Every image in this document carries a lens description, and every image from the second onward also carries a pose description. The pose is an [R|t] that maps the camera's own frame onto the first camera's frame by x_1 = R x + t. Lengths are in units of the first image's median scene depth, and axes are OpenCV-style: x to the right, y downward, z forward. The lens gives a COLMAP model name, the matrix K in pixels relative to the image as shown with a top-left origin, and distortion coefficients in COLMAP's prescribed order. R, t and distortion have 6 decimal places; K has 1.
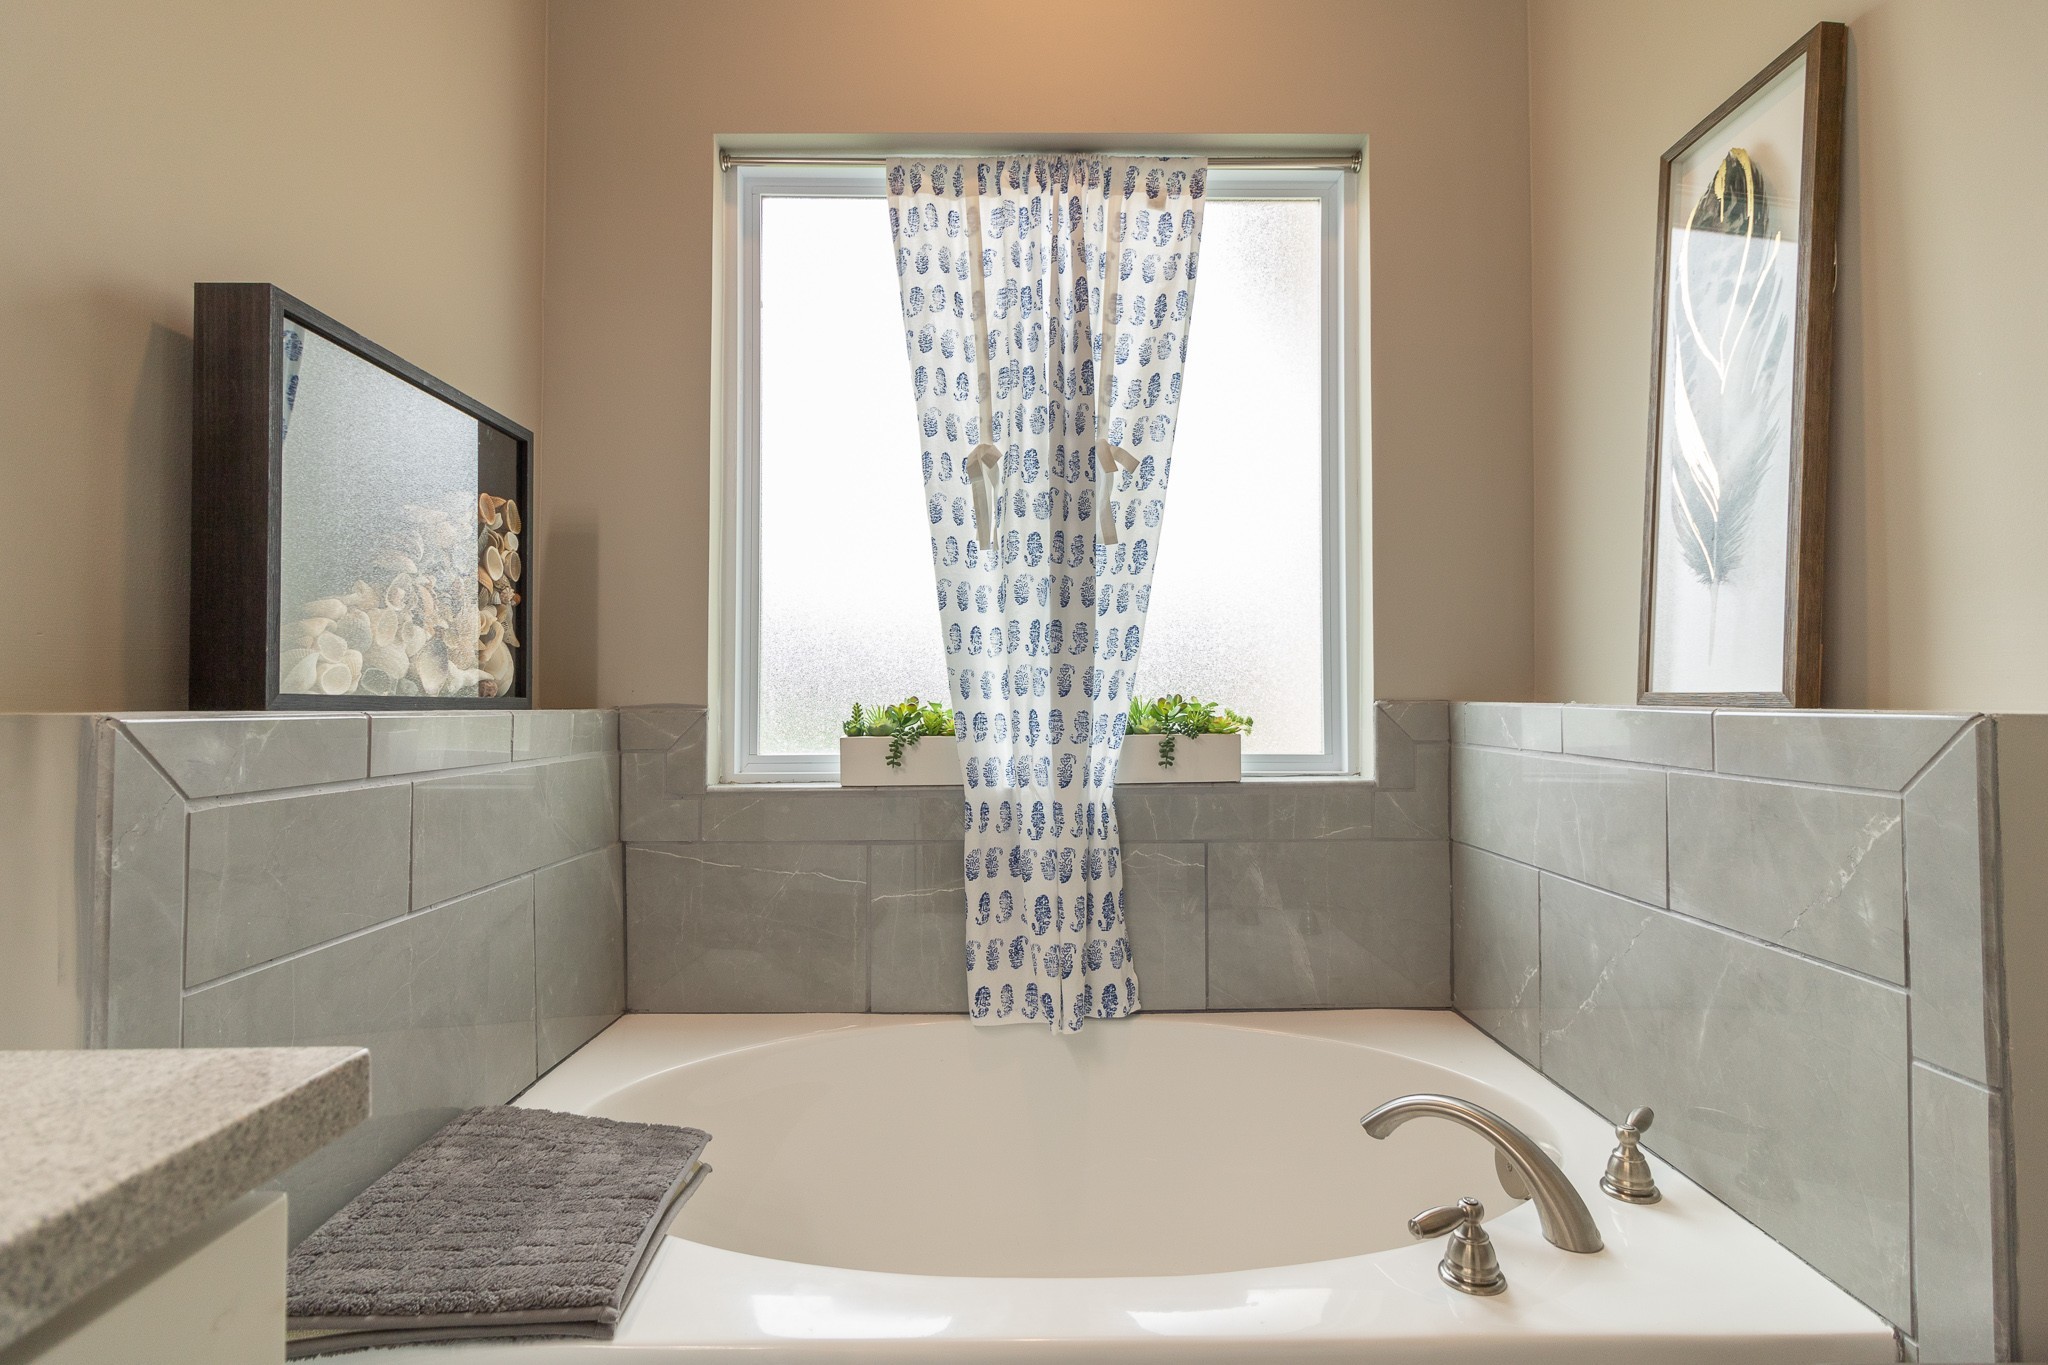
lens RADIAL K [[964.5, 0, 1021.2], [0, 964.5, 679.6], [0, 0, 1]] dist [-0.007513, 0.003309]
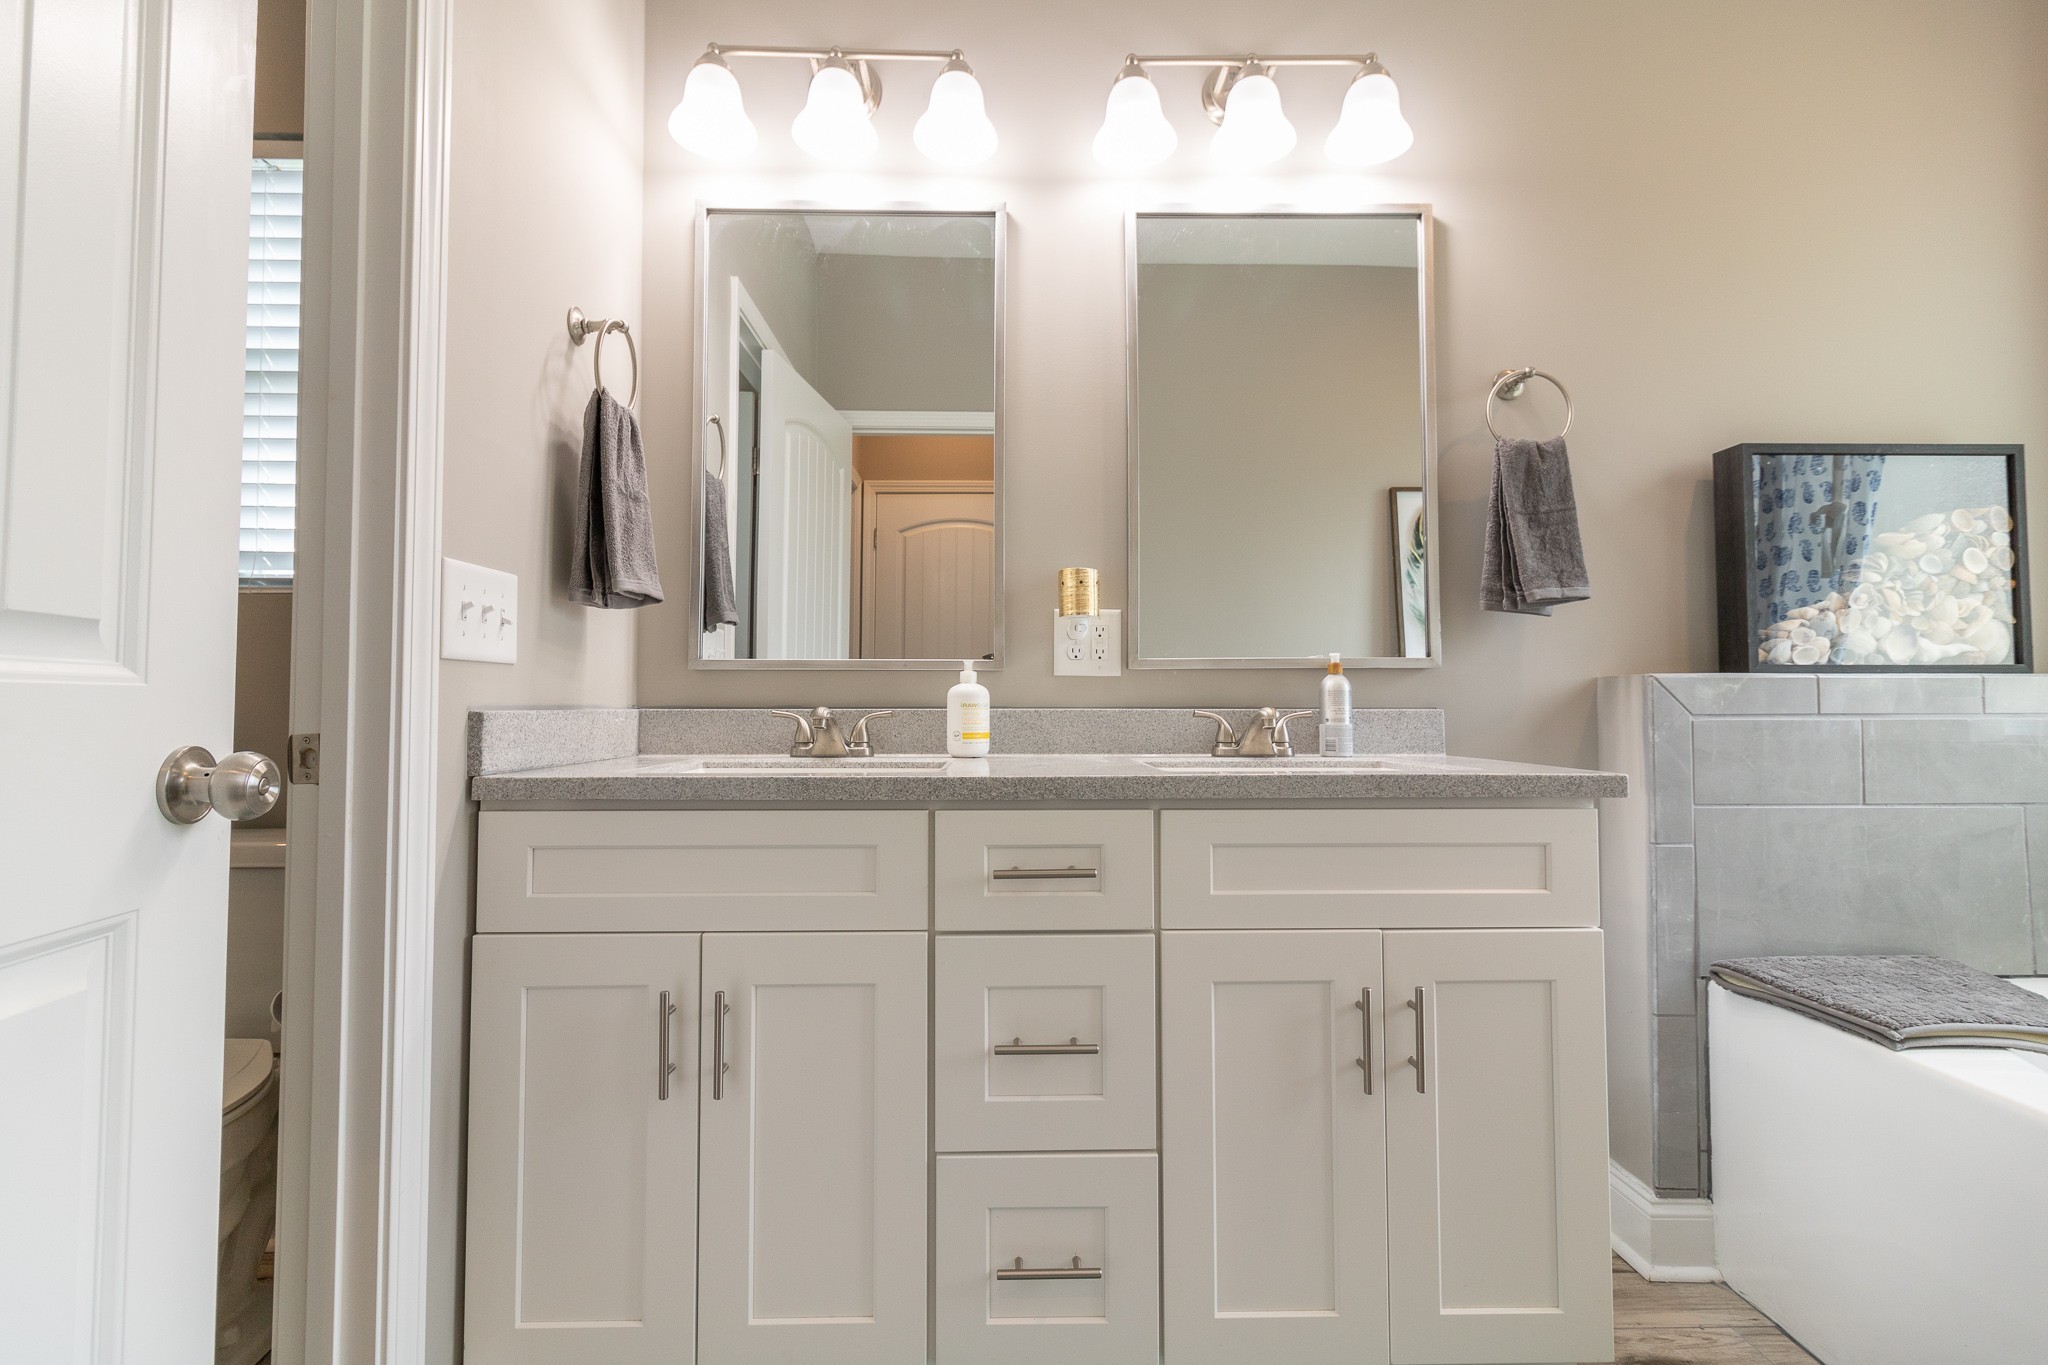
lens RADIAL K [[964.5, 0, 1017.4], [0, 964.5, 674.3], [0, 0, 1]] dist [-0.007513, 0.003309]
pose [[-0.000141, -0.025675, -0.999670, 0.839317], [0.026947, 0.999307, -0.025669, 0.033962], [0.999637, -0.026942, 0.000551, -0.325622]]
